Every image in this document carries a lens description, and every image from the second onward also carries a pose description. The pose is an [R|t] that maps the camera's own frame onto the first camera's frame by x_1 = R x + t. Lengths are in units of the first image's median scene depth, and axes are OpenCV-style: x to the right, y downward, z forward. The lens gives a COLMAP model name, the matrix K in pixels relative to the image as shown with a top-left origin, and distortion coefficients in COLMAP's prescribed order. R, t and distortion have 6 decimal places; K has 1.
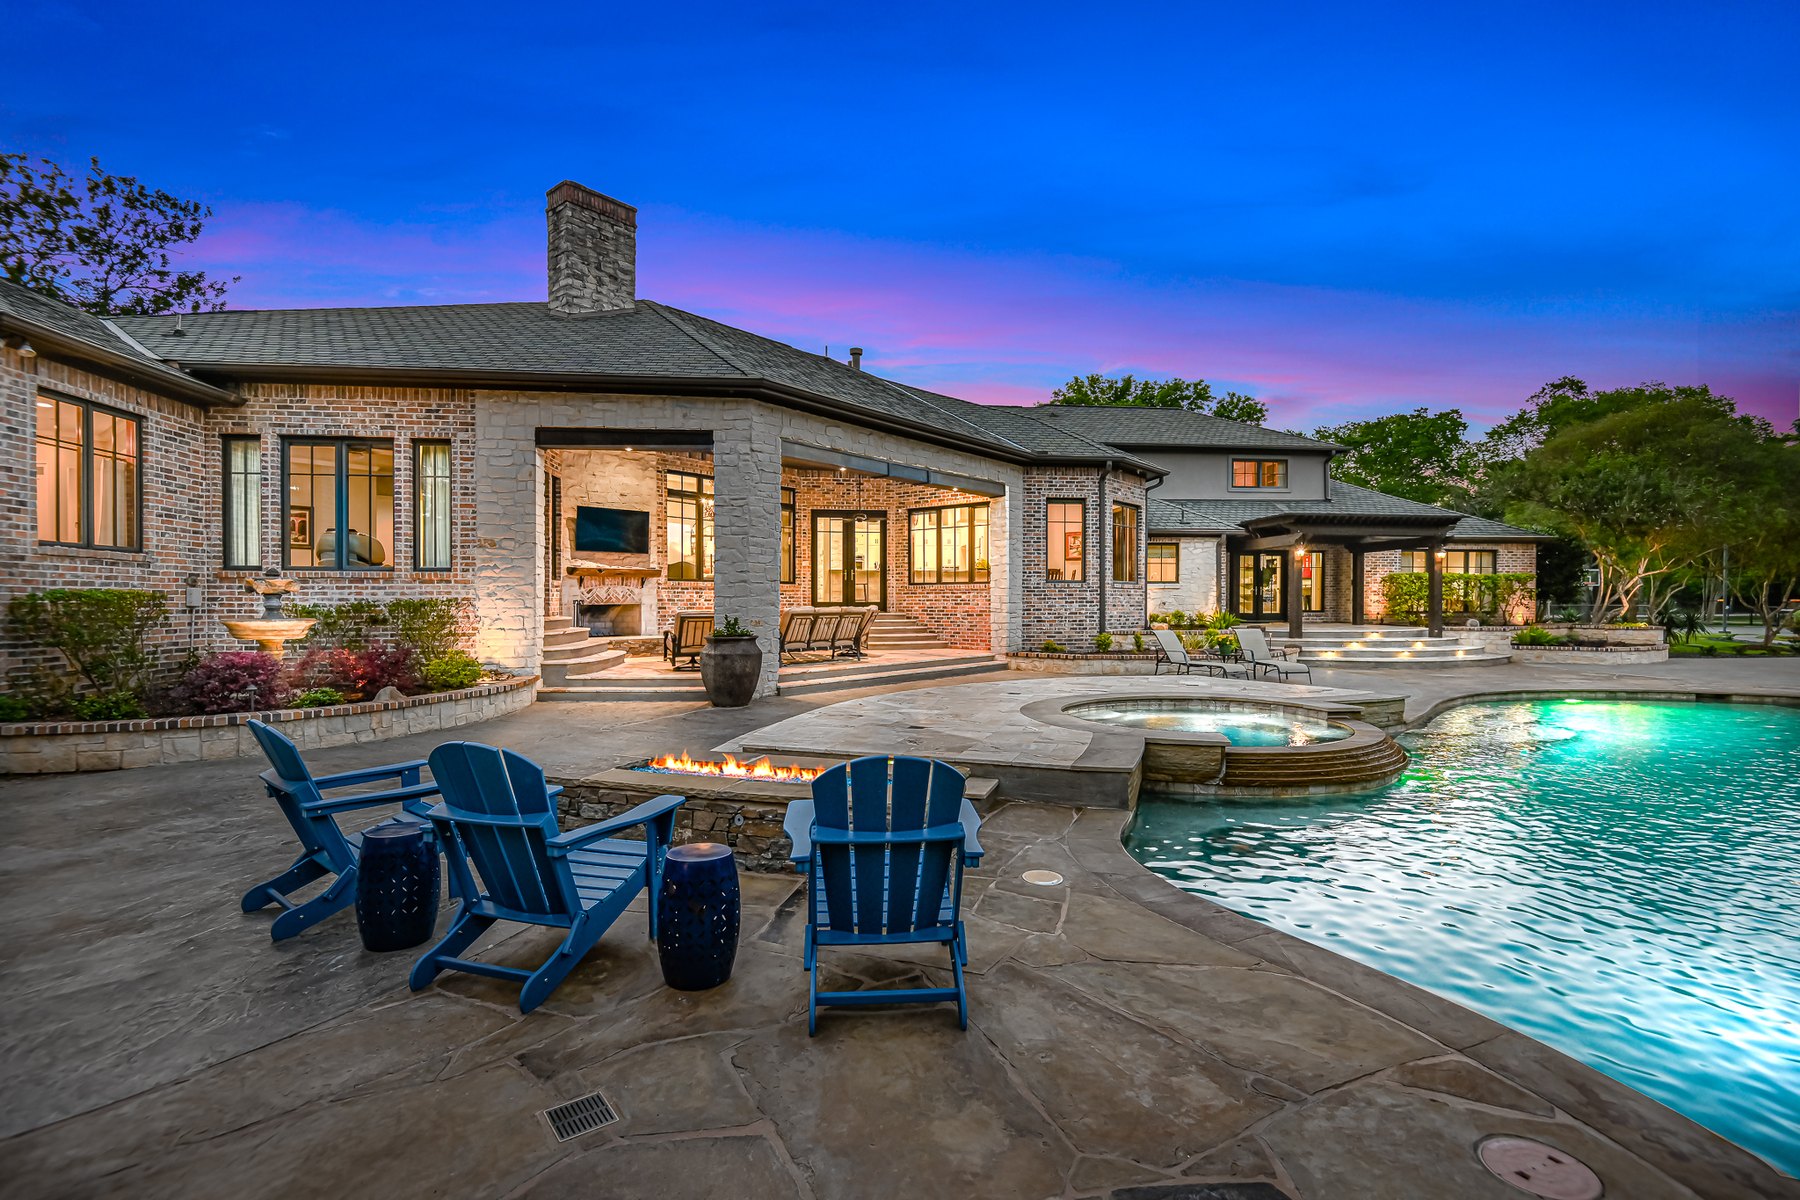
lens RADIAL K [[778.1, 0, 899.2], [0, 778.1, 605.8], [0, 0, 1]] dist [-0.001445, -0.000427]
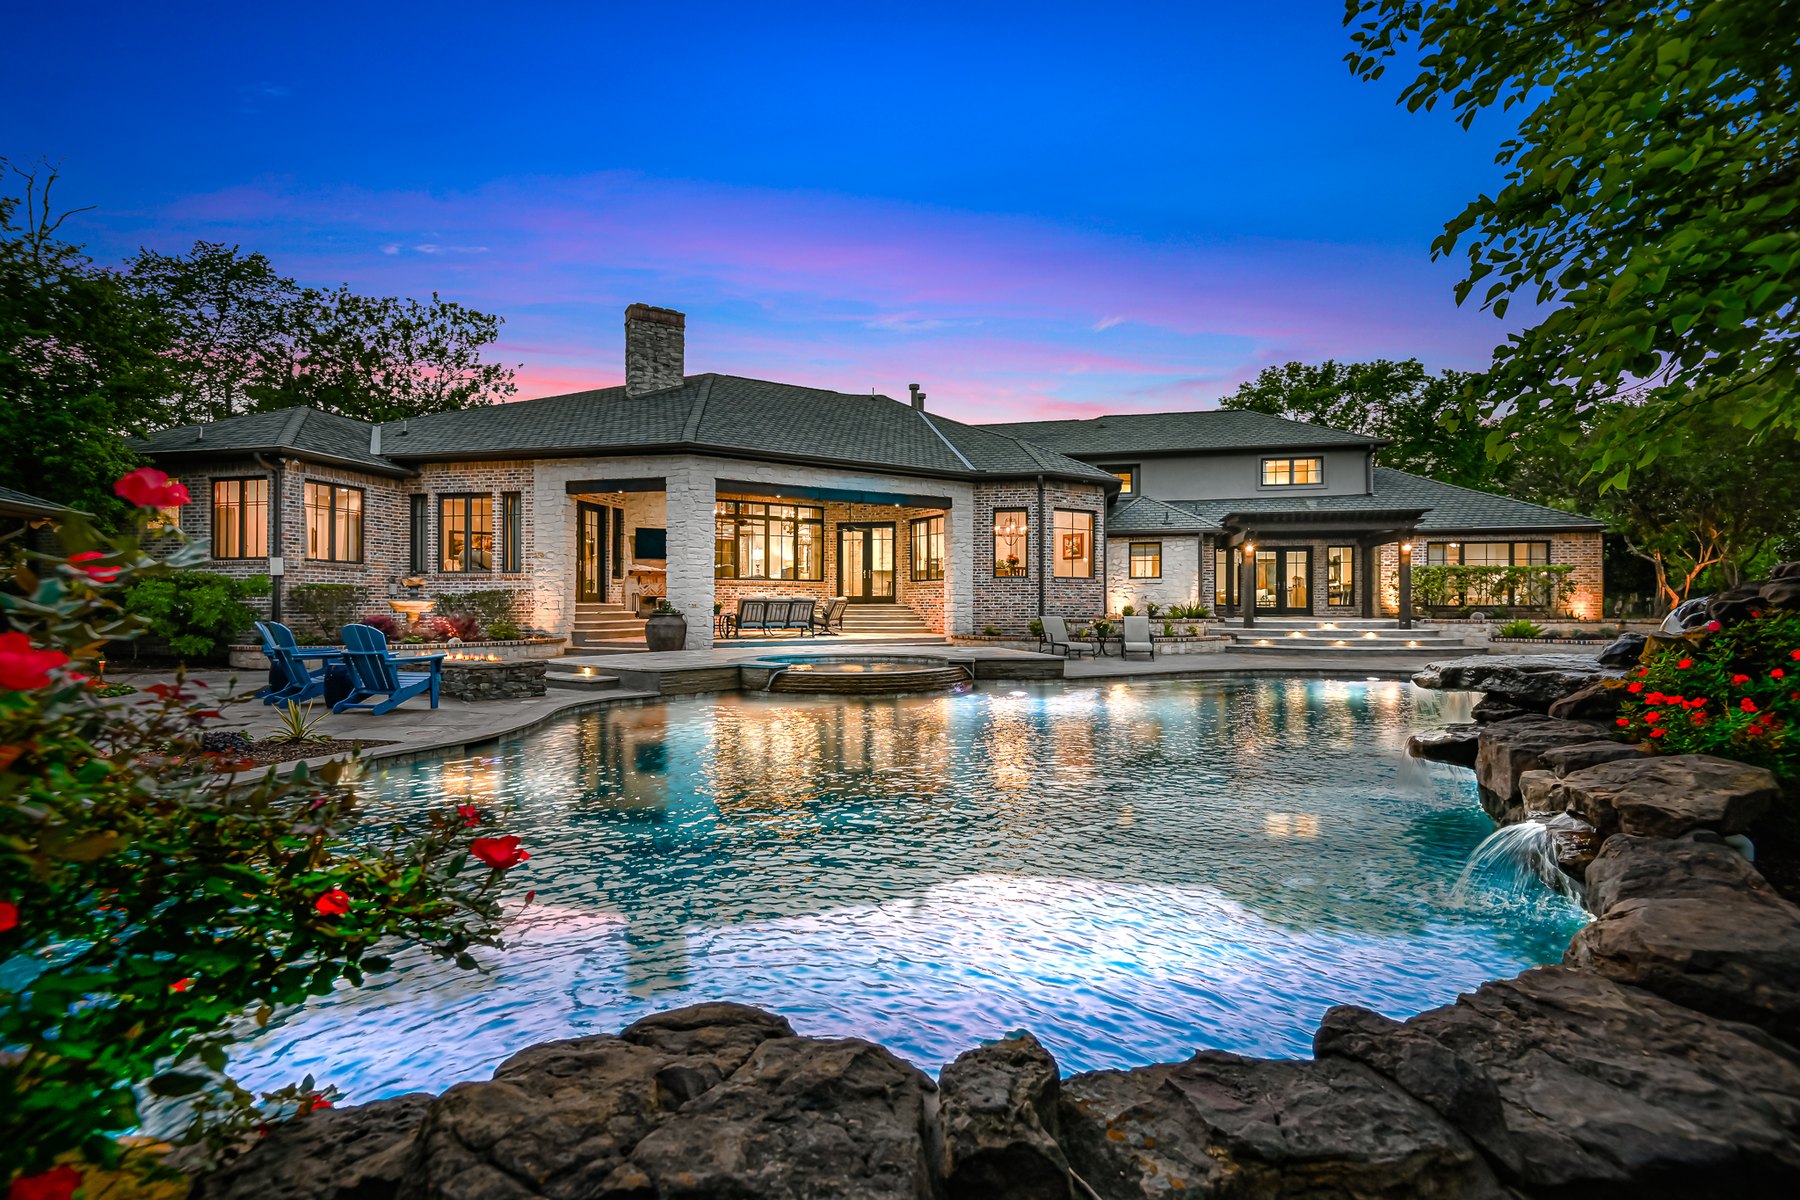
lens RADIAL K [[766.5, 0, 900.0], [0, 766.5, 600.0], [0, 0, 1]] dist [0.009328, 0.000099]
pose [[0.952406, -0.001549, -0.304828, 0.414754], [-0.002196, 0.999926, -0.011944, 0.018614], [0.304824, 0.012045, 0.952333, -0.176173]]
